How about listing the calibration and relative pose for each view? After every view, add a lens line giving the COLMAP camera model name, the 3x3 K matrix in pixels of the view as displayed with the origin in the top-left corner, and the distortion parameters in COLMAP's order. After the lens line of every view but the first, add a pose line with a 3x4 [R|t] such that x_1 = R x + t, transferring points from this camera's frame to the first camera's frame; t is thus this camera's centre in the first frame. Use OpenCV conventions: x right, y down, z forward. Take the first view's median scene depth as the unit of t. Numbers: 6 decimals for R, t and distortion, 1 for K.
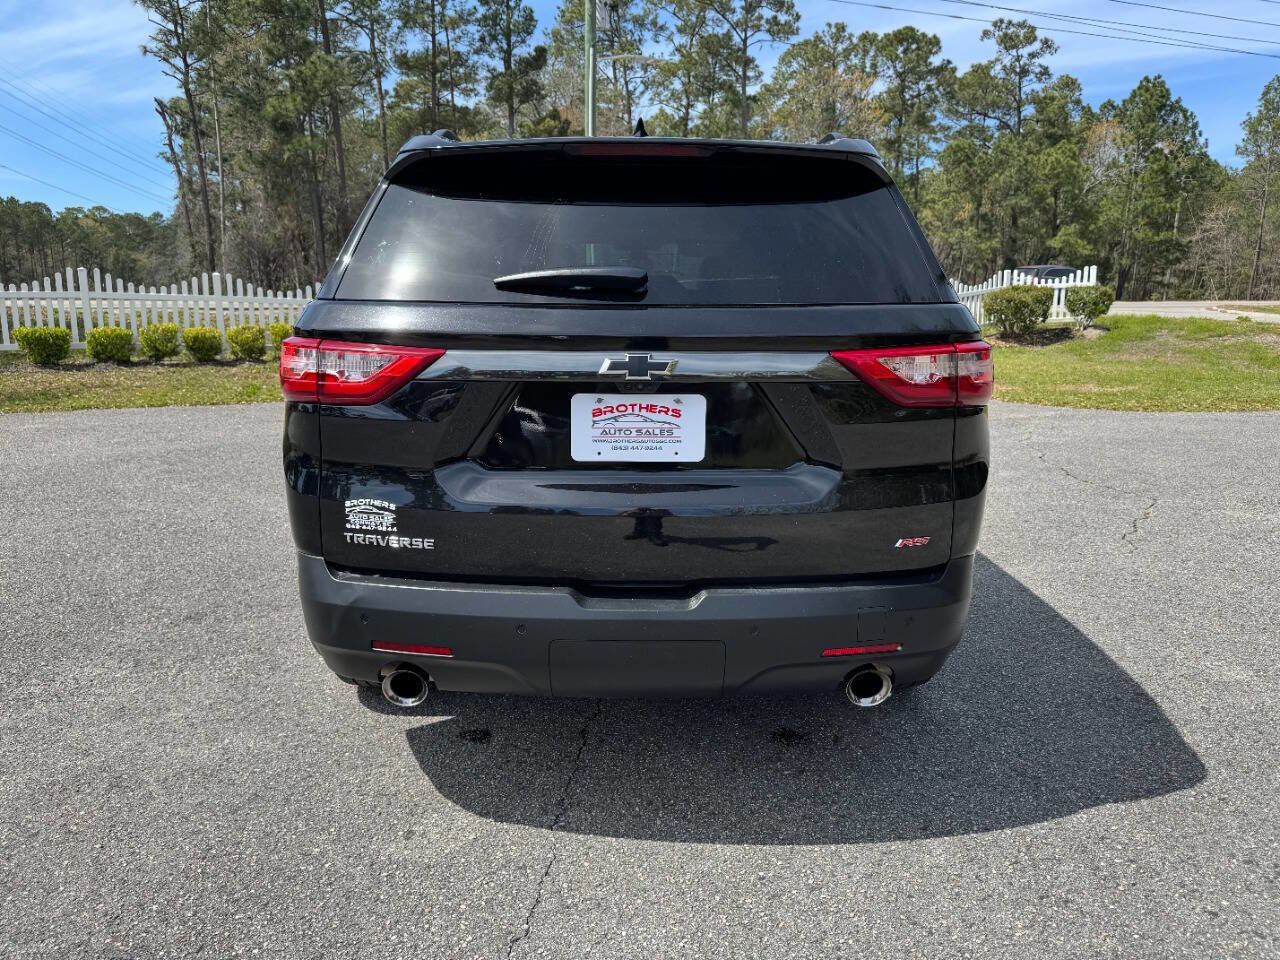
lens RADIAL K [[911.8, 0, 632.8], [0, 911.8, 481.5], [0, 0, 1]] dist [0.018226, -0.022192]
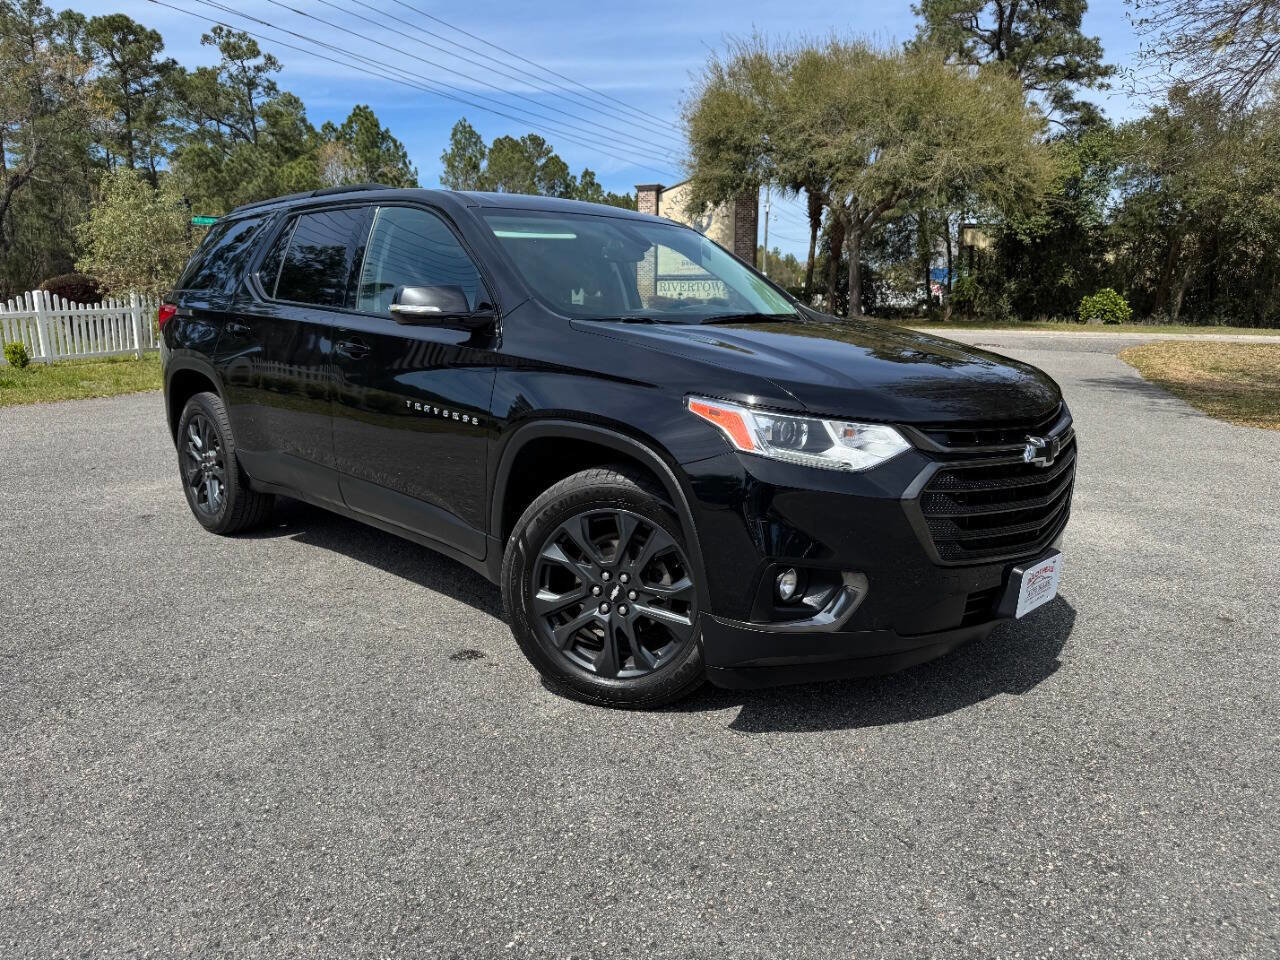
lens RADIAL K [[911.8, 0, 643.2], [0, 911.8, 476.9], [0, 0, 1]] dist [0.018226, -0.022192]
pose [[0.706317, -0.135077, 0.694889, -0.607898], [0.144491, 0.988470, 0.045277, 0.020420], [-0.692992, 0.068426, 0.717690, -0.025029]]
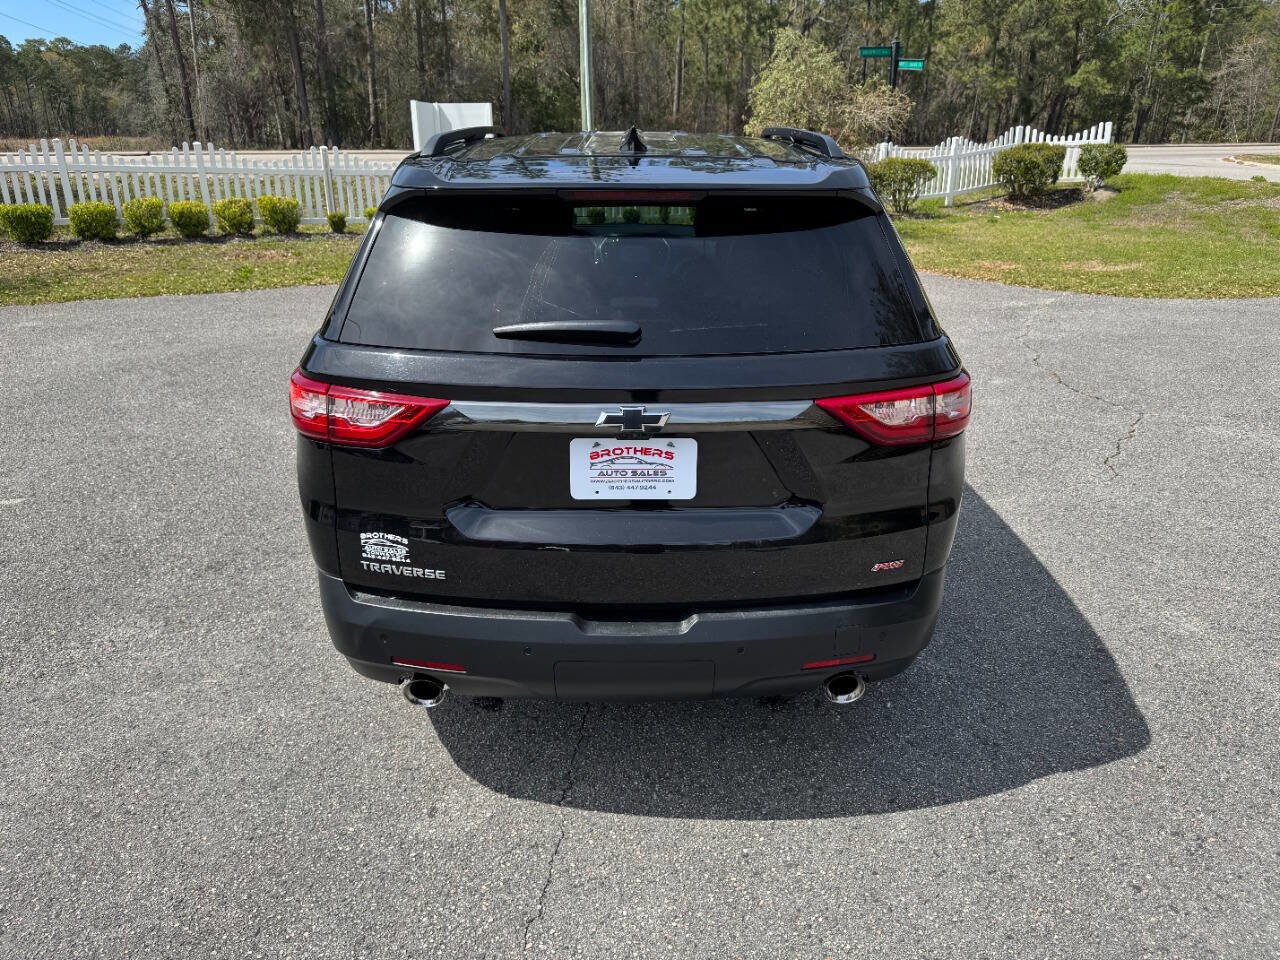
lens RADIAL K [[911.8, 0, 639.0], [0, 911.8, 473.7], [0, 0, 1]] dist [0.018226, -0.022192]
pose [[0.999951, -0.008358, 0.005384, 0.003591], [0.007431, 0.988076, 0.153785, -0.120358], [-0.006605, -0.153737, 0.988090, -0.028246]]
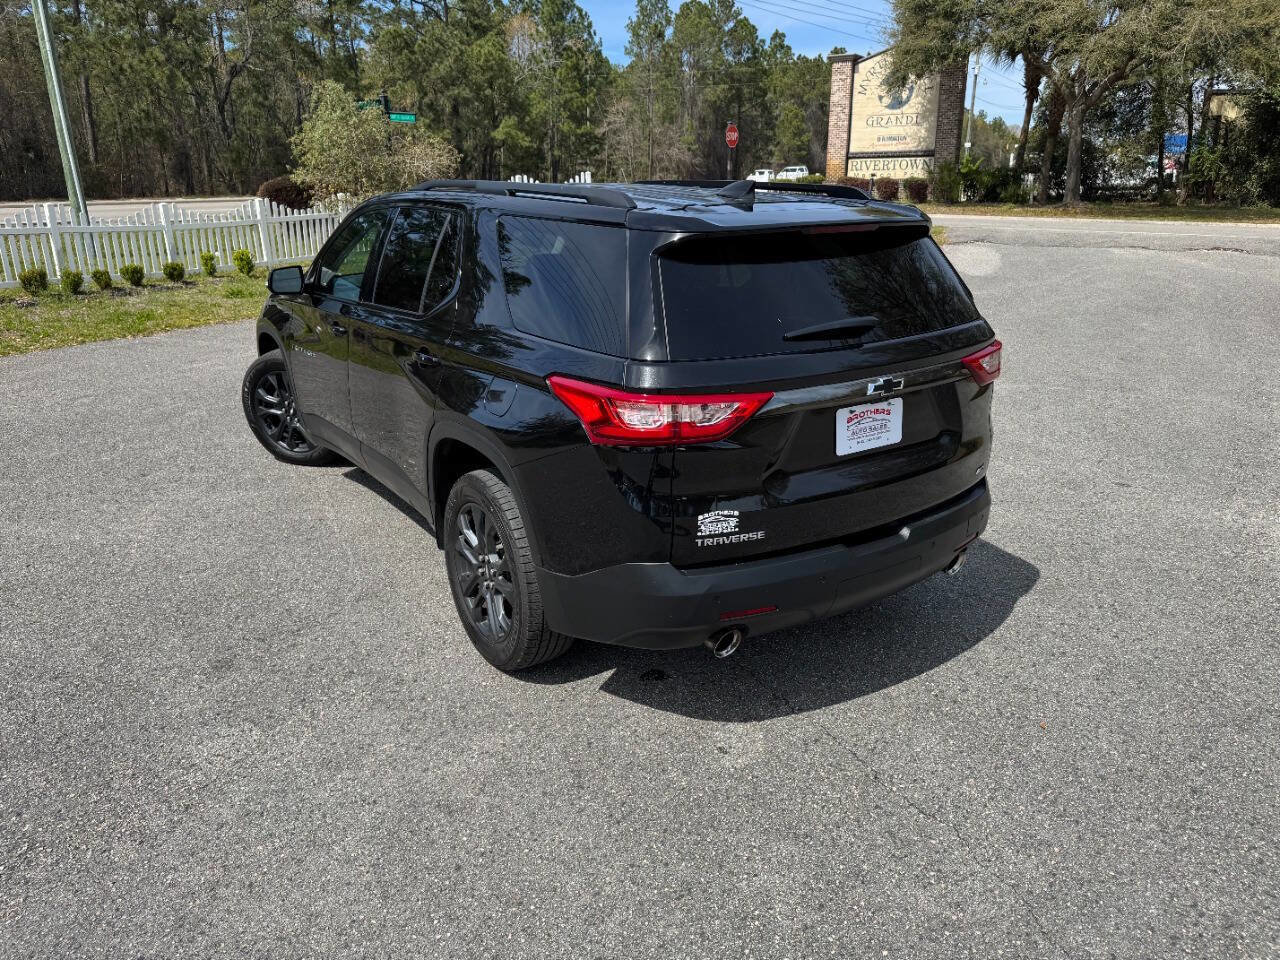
lens RADIAL K [[911.8, 0, 637.7], [0, 911.8, 473.4], [0, 0, 1]] dist [0.018226, -0.022192]
pose [[0.831230, -0.182170, 0.525235, -0.600268], [0.123586, 0.981698, 0.144902, -0.133995], [-0.542018, -0.055535, 0.838530, -0.014004]]
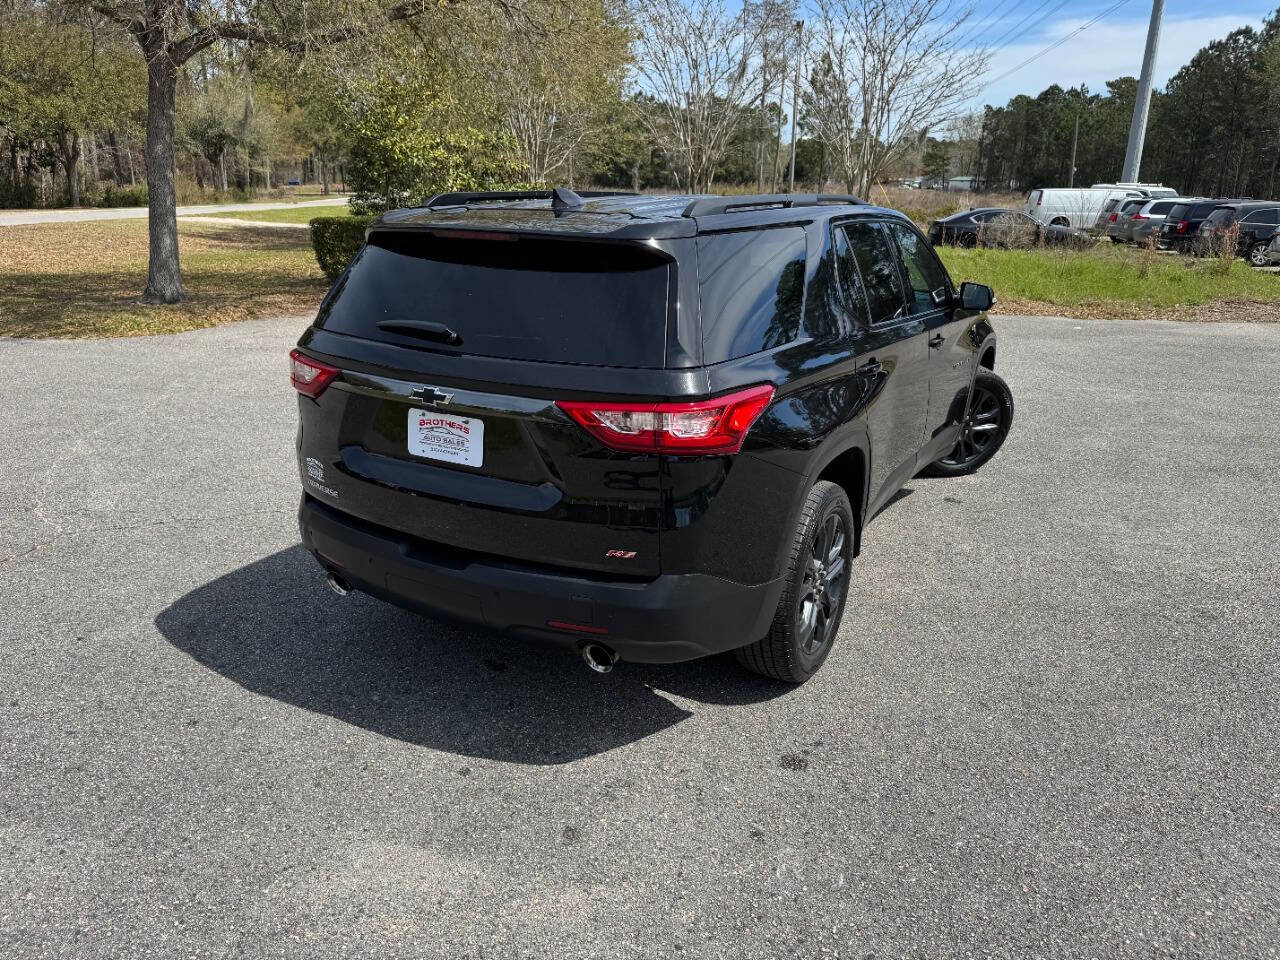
lens RADIAL K [[911.8, 0, 660.5], [0, 911.8, 482.5], [0, 0, 1]] dist [0.018226, -0.022192]
pose [[0.878656, 0.161612, -0.449272, 0.524503], [-0.116669, 0.985121, 0.126194, -0.114816], [0.462981, -0.058464, 0.884438, -0.055053]]
